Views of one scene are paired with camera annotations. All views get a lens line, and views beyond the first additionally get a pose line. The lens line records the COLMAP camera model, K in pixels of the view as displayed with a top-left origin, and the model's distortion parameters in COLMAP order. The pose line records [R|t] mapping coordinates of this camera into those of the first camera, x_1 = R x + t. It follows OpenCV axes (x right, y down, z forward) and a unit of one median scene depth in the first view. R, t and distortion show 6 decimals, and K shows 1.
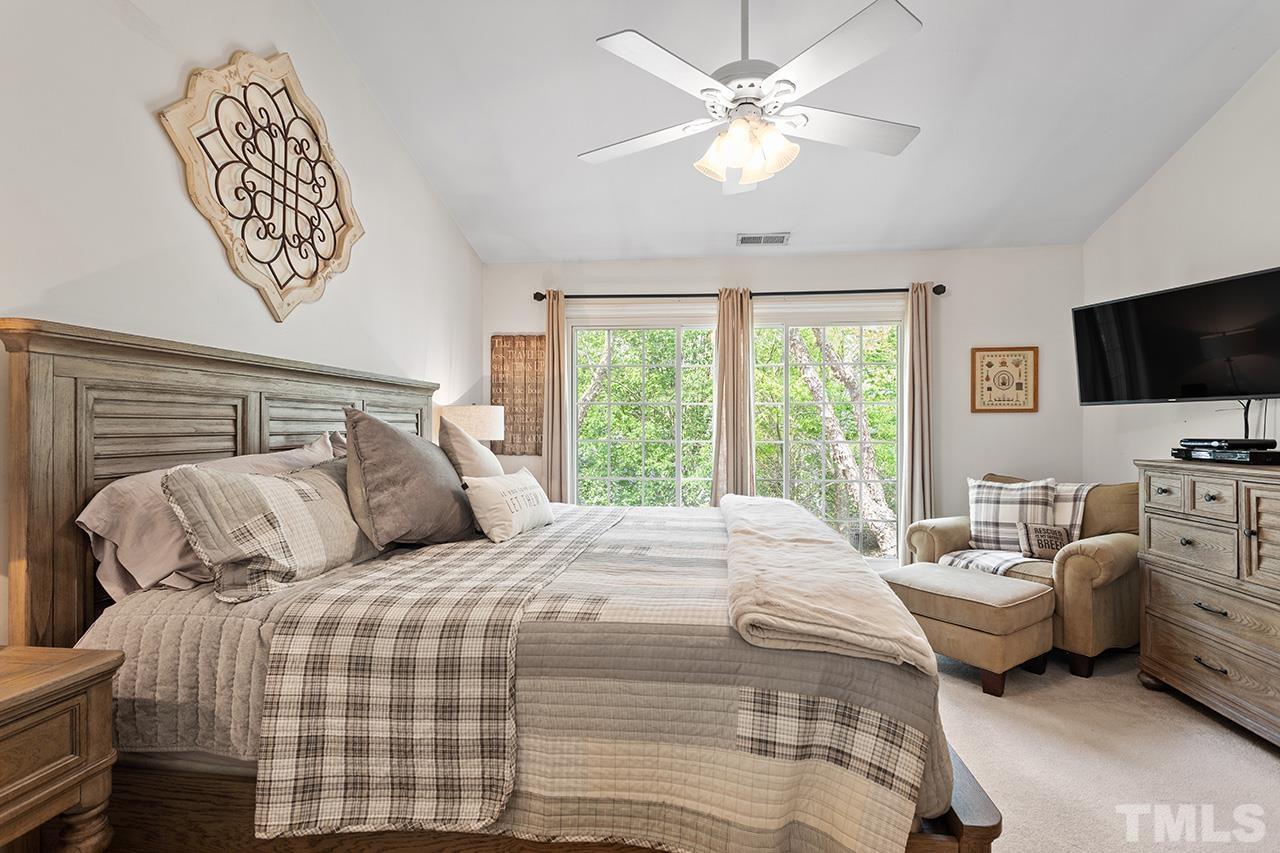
lens RADIAL K [[628.1, 0, 644.1], [0, 628.1, 431.9], [0, 0, 1]] dist [0.023189, 0.001131]
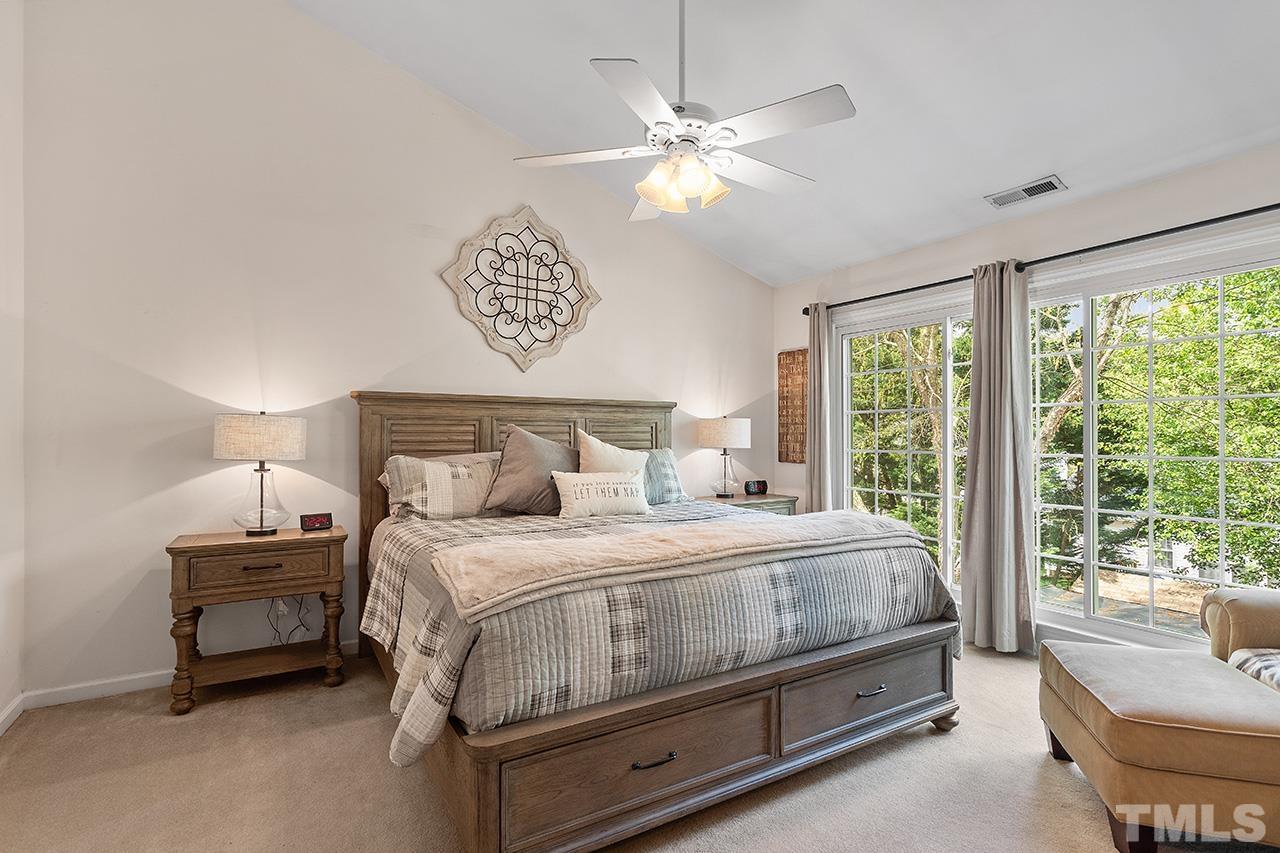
lens RADIAL K [[640.2, 0, 635.5], [0, 640.2, 444.3], [0, 0, 1]] dist [0.008605, 0.001835]
pose [[0.596314, 0.008377, -0.802708, 0.887161], [-0.005119, 0.999965, 0.006632, -0.001099], [0.802735, 0.000154, 0.596336, 0.243832]]
